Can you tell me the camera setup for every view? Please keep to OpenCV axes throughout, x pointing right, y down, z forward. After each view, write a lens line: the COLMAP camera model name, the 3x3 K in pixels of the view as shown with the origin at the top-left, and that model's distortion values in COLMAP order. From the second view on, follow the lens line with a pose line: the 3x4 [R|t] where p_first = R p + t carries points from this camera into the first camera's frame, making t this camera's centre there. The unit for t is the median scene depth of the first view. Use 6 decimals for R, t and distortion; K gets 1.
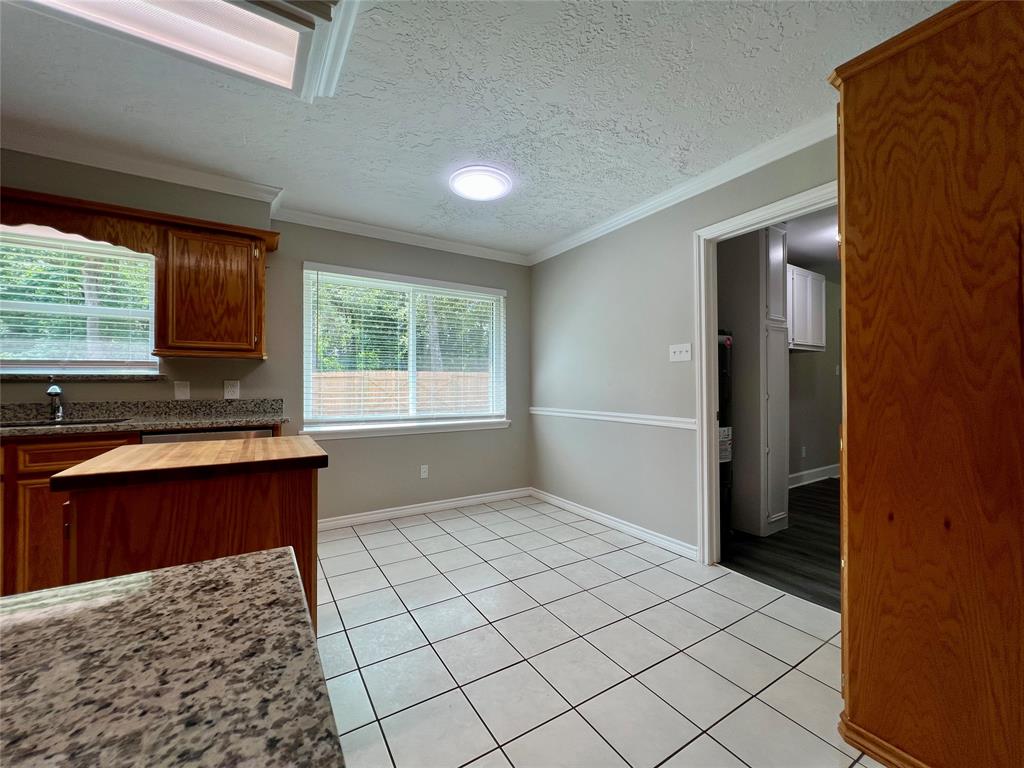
lens RADIAL K [[414.5, 0, 508.0], [0, 414.5, 382.4], [0, 0, 1]] dist [-0.000577, 0.000339]
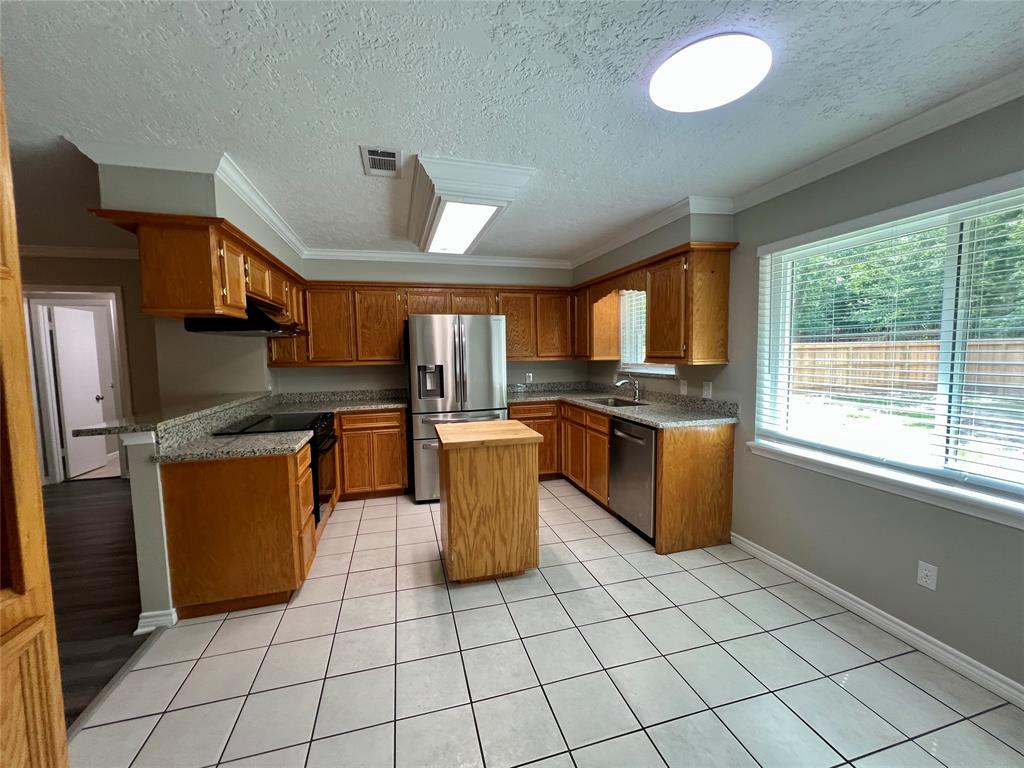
lens RADIAL K [[414.5, 0, 508.0], [0, 414.5, 382.4], [0, 0, 1]] dist [-0.000577, 0.000339]
pose [[-0.285976, 0.077878, -0.955067, 0.602533], [0.021659, 0.996963, 0.074808, -0.108110], [0.957992, 0.000707, -0.286794, 0.909705]]
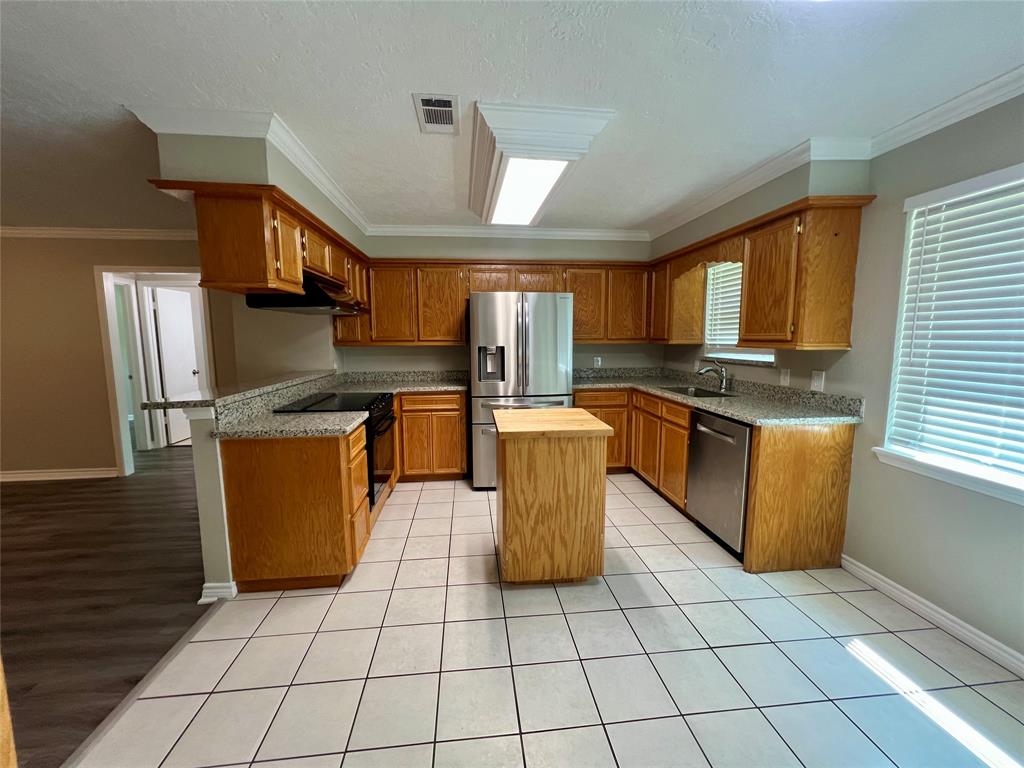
lens RADIAL K [[414.5, 0, 508.0], [0, 414.5, 382.4], [0, 0, 1]] dist [-0.000577, 0.000339]
pose [[-0.434499, 0.104767, -0.894559, 0.498662], [0.010156, 0.993718, 0.111447, -0.098669], [0.900615, 0.039339, -0.432833, 0.878345]]
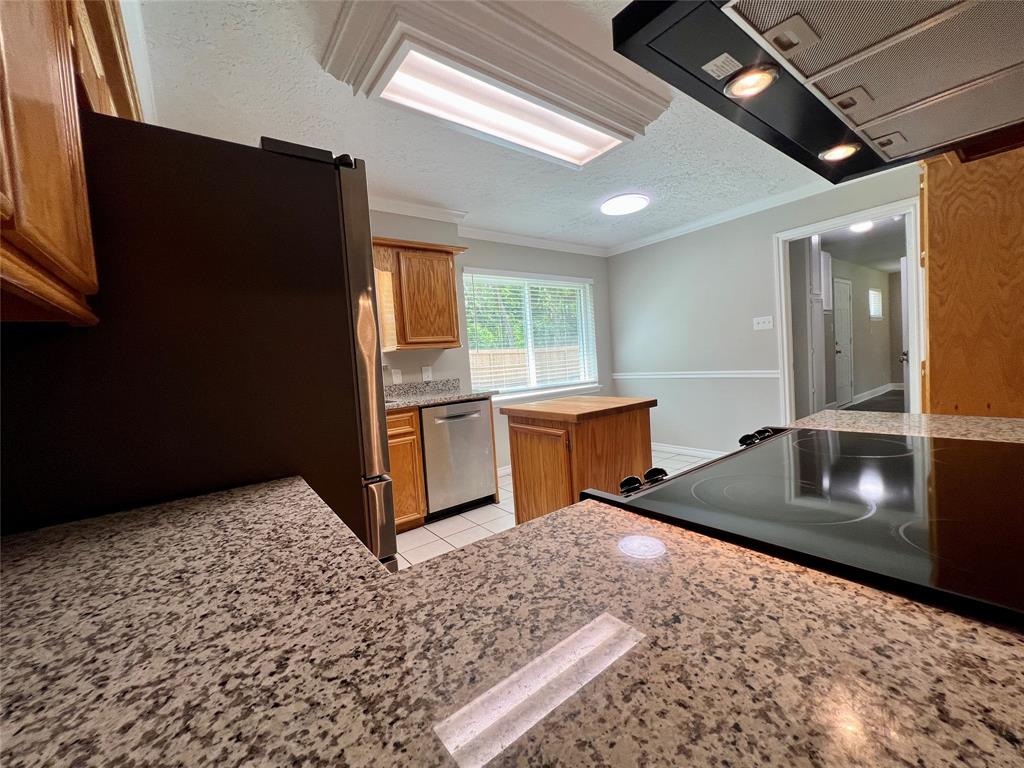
lens RADIAL K [[413.9, 0, 512.0], [0, 413.9, 384.0], [0, 0, 1]] dist [0.000870, -0.000010]
pose [[0.993191, -0.073378, 0.090480, -0.591027], [0.067453, 0.995478, 0.066883, -0.020371], [-0.094978, -0.060324, 0.993650, -0.319999]]
